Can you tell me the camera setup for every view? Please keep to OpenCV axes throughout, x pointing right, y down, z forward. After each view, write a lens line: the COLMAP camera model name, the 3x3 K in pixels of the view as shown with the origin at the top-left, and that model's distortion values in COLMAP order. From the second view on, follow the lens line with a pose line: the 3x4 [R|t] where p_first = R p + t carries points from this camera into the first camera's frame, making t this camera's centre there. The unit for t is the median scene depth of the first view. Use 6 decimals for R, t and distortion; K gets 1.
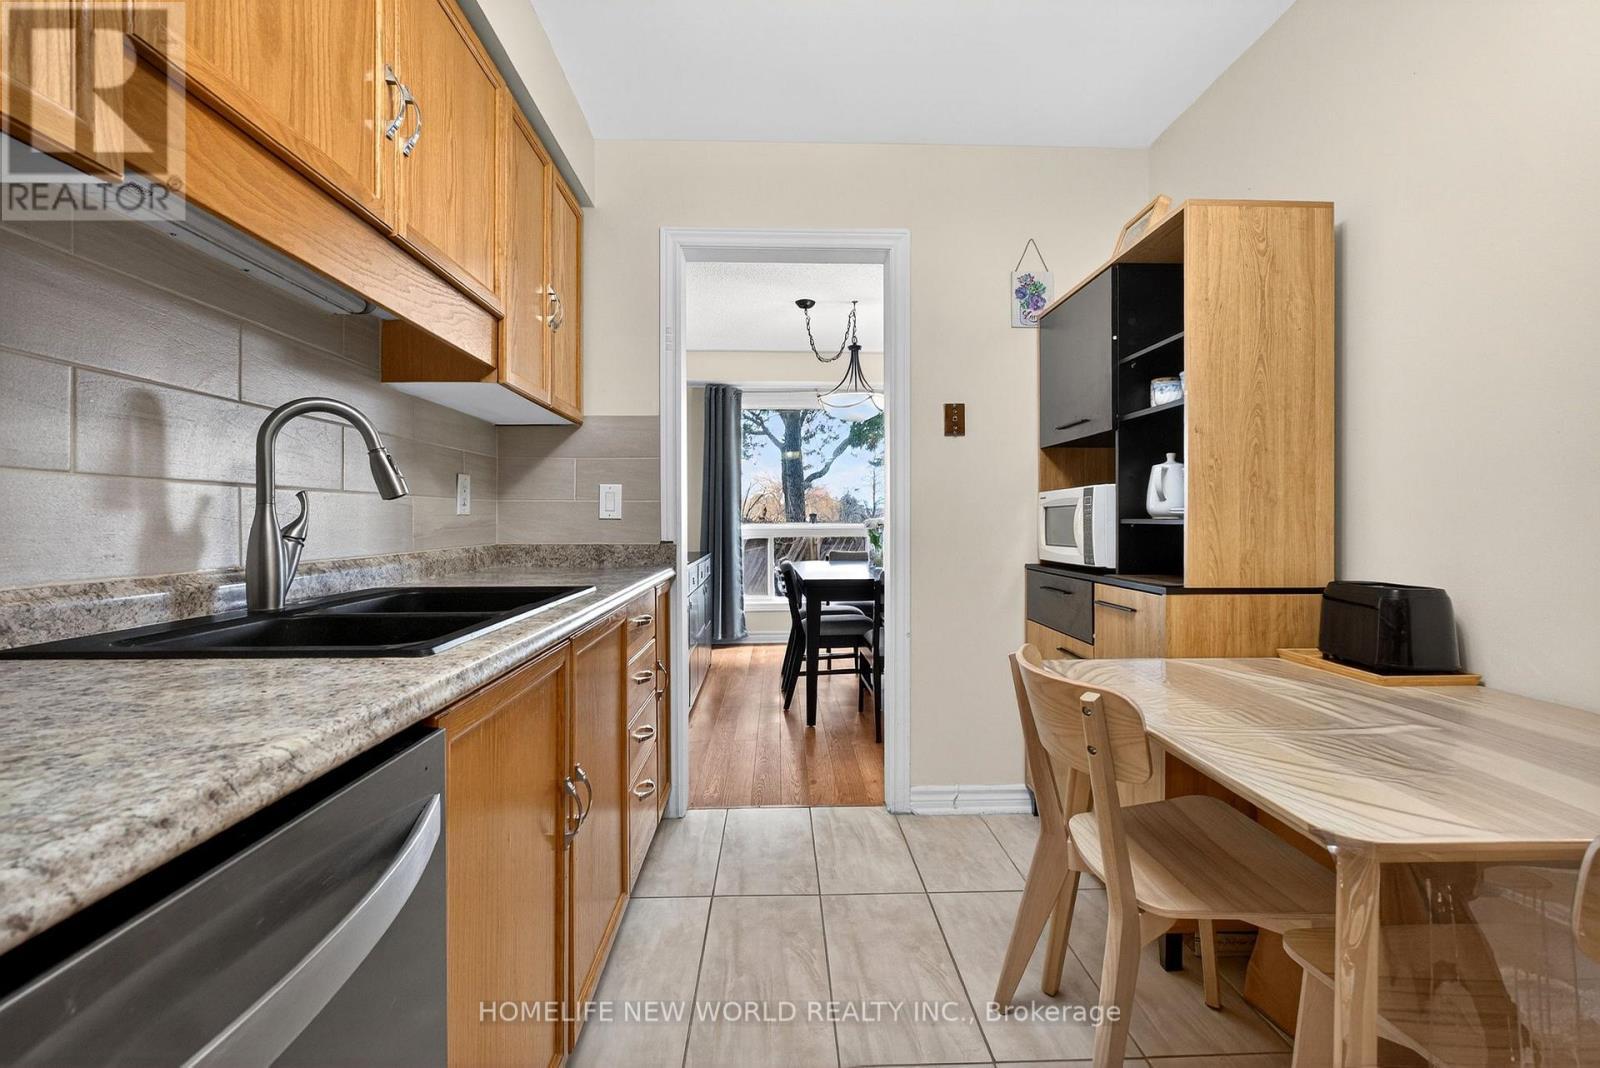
lens RADIAL K [[678.4, 0, 802.2], [0, 678.4, 525.3], [0, 0, 1]] dist [-0.022930, 0.000185]
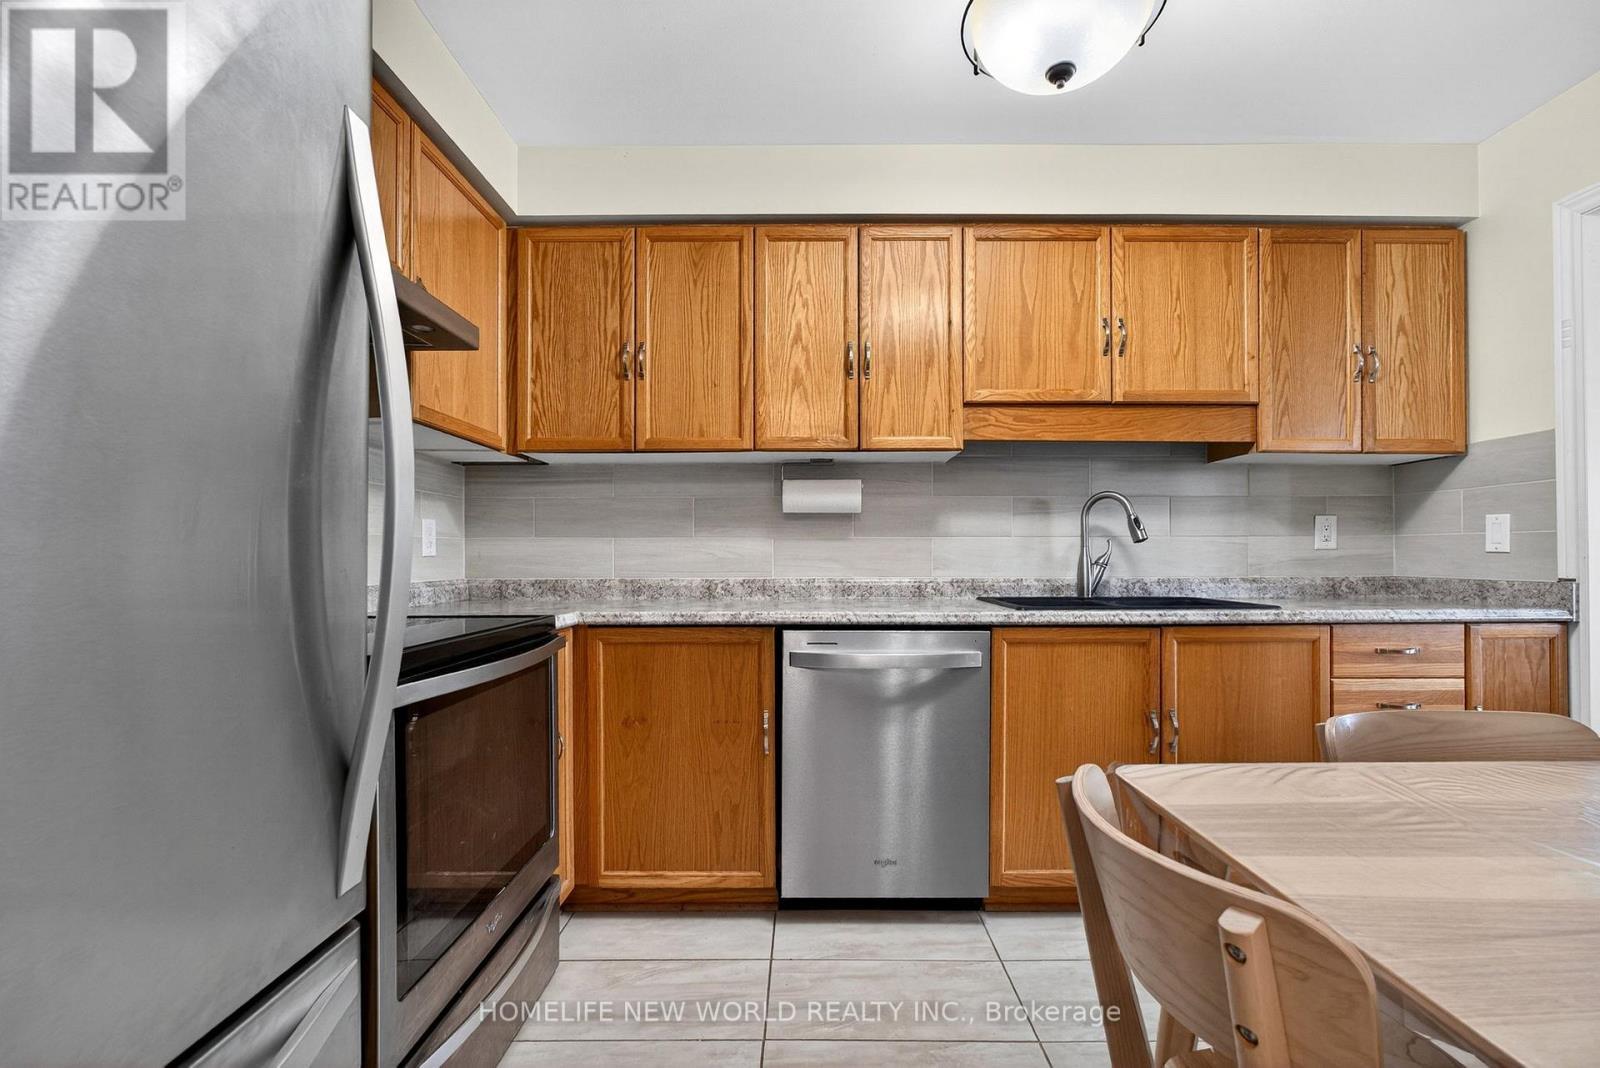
lens RADIAL K [[678.4, 0, 802.2], [0, 678.4, 525.3], [0, 0, 1]] dist [-0.022930, 0.000185]
pose [[-0.039506, -0.042442, -0.998318, 0.670977], [-0.007530, 0.999082, -0.042177, -0.000986], [0.999191, 0.005851, -0.039789, 0.104639]]
